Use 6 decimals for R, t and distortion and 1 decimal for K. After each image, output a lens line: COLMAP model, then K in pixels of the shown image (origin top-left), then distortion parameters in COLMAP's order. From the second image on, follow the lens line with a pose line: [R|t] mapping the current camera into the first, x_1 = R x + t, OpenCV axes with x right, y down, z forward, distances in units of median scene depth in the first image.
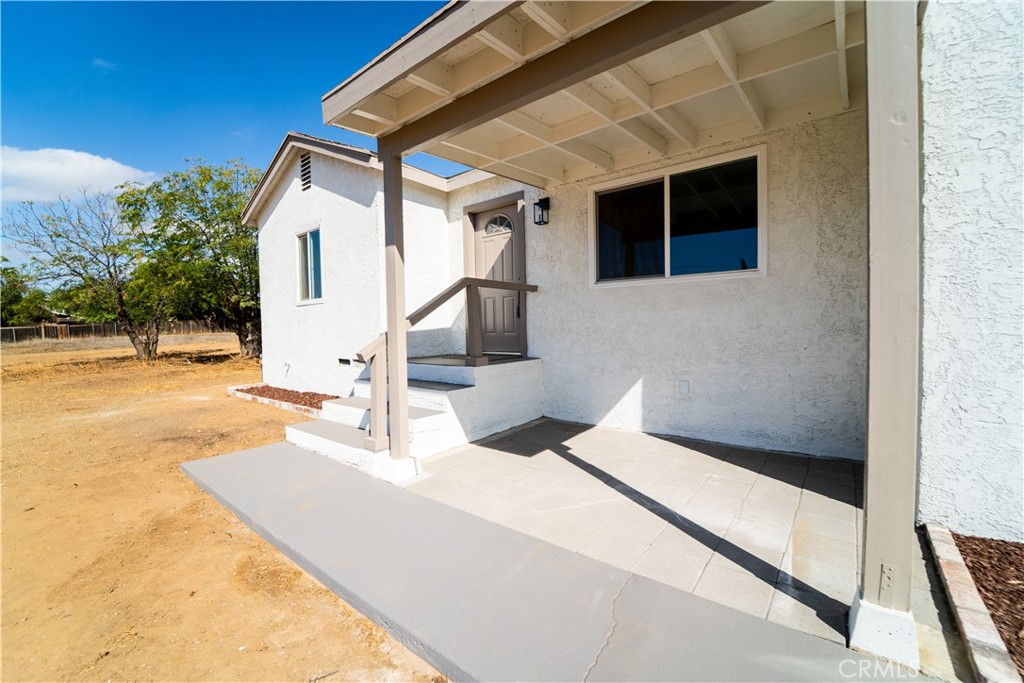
lens RADIAL K [[425.4, 0, 527.7], [0, 425.4, 334.8], [0, 0, 1]] dist [0.001362, -0.001207]
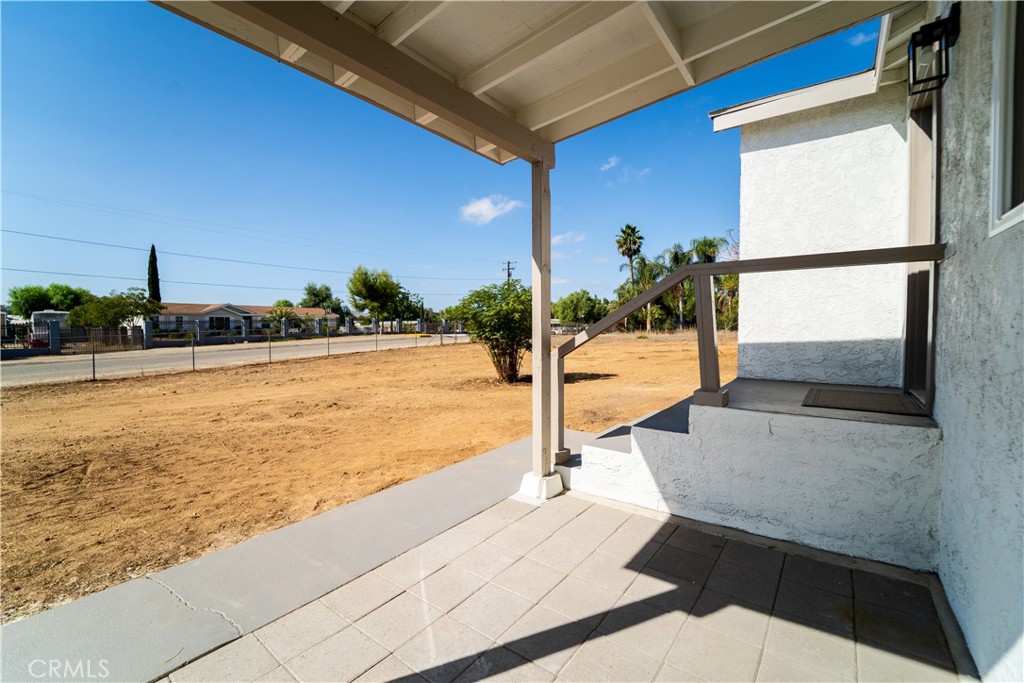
lens RADIAL K [[425.4, 0, 527.7], [0, 425.4, 334.8], [0, 0, 1]] dist [0.001362, -0.001207]
pose [[-0.026058, 0.034873, -0.999052, 0.426825], [0.000673, 0.999392, 0.034867, -0.045277], [0.999660, 0.000237, -0.026066, 0.620202]]
